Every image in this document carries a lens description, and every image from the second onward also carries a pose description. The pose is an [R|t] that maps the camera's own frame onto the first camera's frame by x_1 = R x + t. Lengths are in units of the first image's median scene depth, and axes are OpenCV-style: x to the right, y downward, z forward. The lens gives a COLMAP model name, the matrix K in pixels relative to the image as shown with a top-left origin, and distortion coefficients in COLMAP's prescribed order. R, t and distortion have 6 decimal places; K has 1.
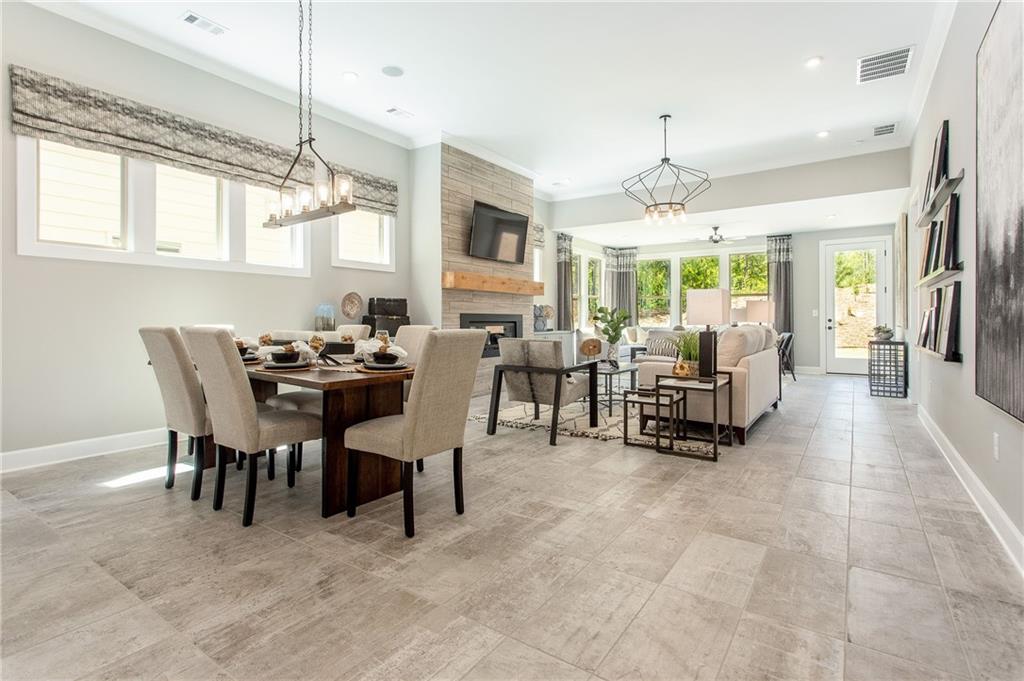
lens RADIAL K [[488.5, 0, 526.1], [0, 488.5, 321.8], [0, 0, 1]] dist [0.023542, -0.001245]
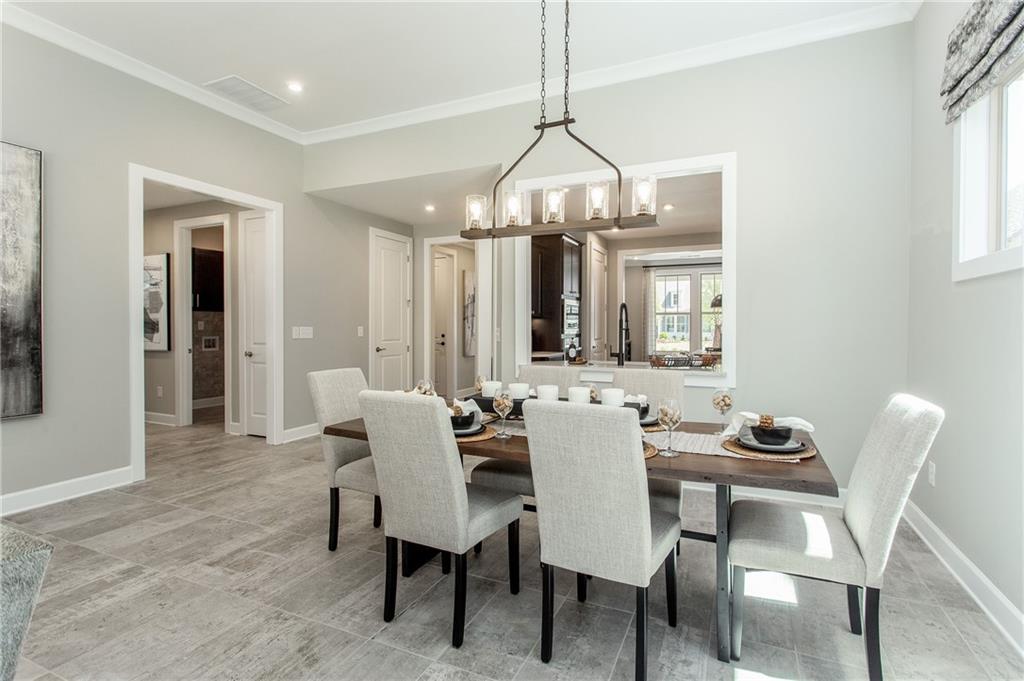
lens RADIAL K [[486.2, 0, 514.1], [0, 486.2, 317.5], [0, 0, 1]] dist [-0.000081, 0.001640]
pose [[-0.987905, -0.002171, -0.155043, -0.150407], [-0.000505, 0.999942, -0.010789, -0.035220], [0.155057, -0.010581, -0.987849, 0.887450]]
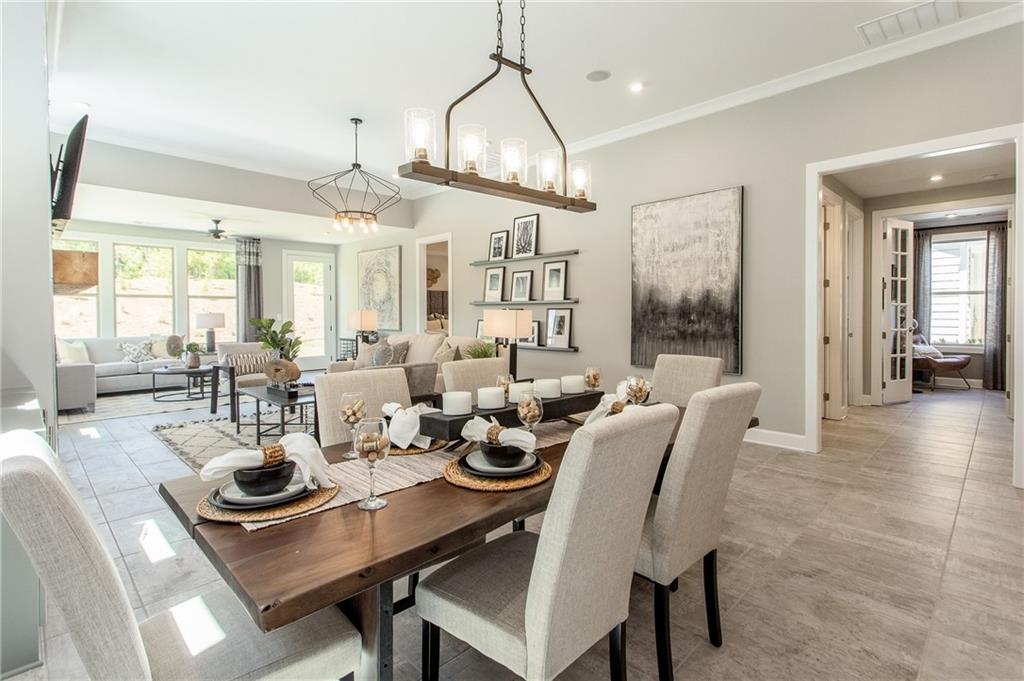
lens RADIAL K [[490.7, 0, 510.8], [0, 490.7, 319.2], [0, 0, 1]] dist [0.004669, 0.001000]
pose [[0.194947, -0.017908, 0.980650, -0.540376], [0.012537, 0.999797, 0.015765, -0.035774], [-0.980734, 0.009221, 0.195132, 0.465311]]
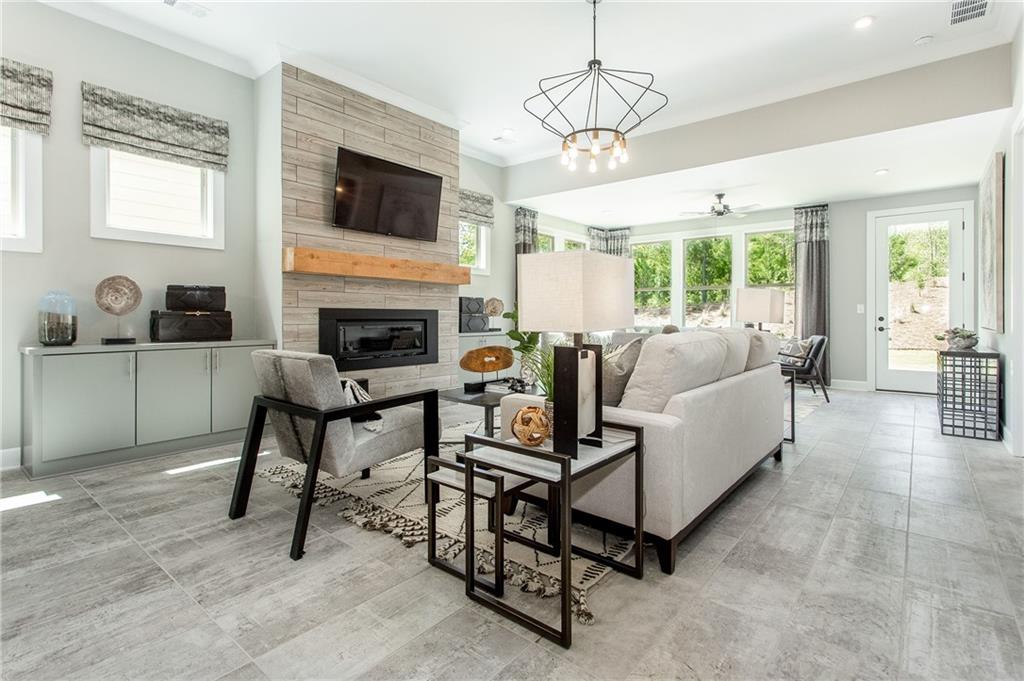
lens RADIAL K [[486.2, 0, 514.1], [0, 486.2, 317.5], [0, 0, 1]] dist [-0.000081, 0.001640]
pose [[0.994252, 0.003460, -0.107013, 0.221337], [-0.003565, 0.999993, -0.000786, -0.003397], [0.107010, 0.001163, 0.994257, 0.325803]]
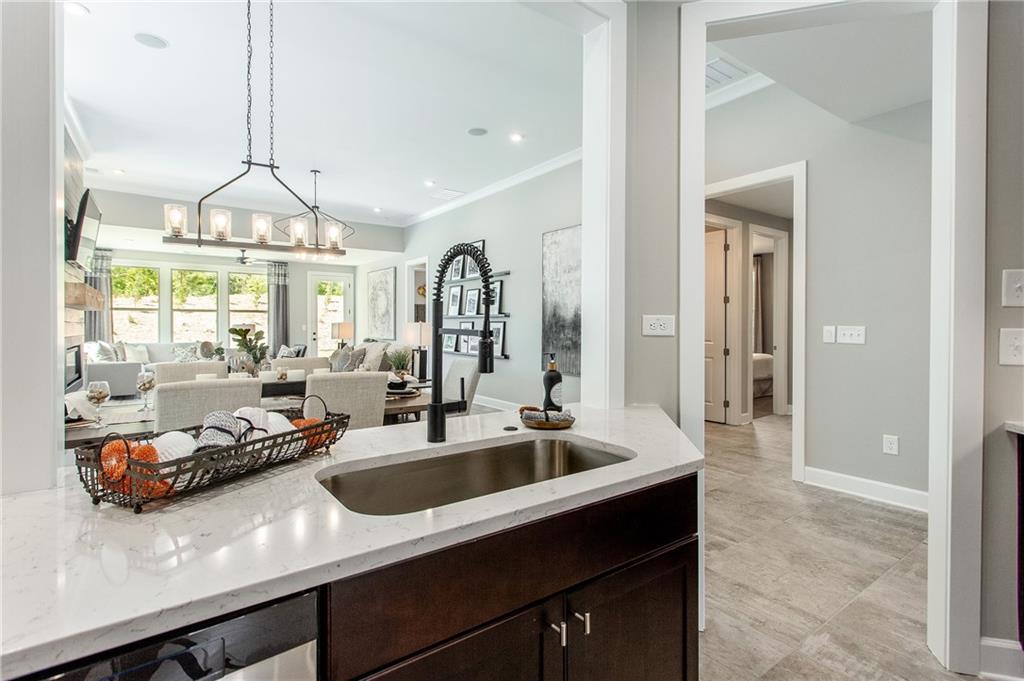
lens RADIAL K [[480.2, 0, 509.8], [0, 480.2, 328.0], [0, 0, 1]] dist [0.004938, 0.000761]
pose [[0.339179, -0.009417, 0.940675, -0.595185], [0.007571, 0.999945, 0.007280, -0.033690], [-0.940691, 0.004653, 0.339232, 0.137759]]
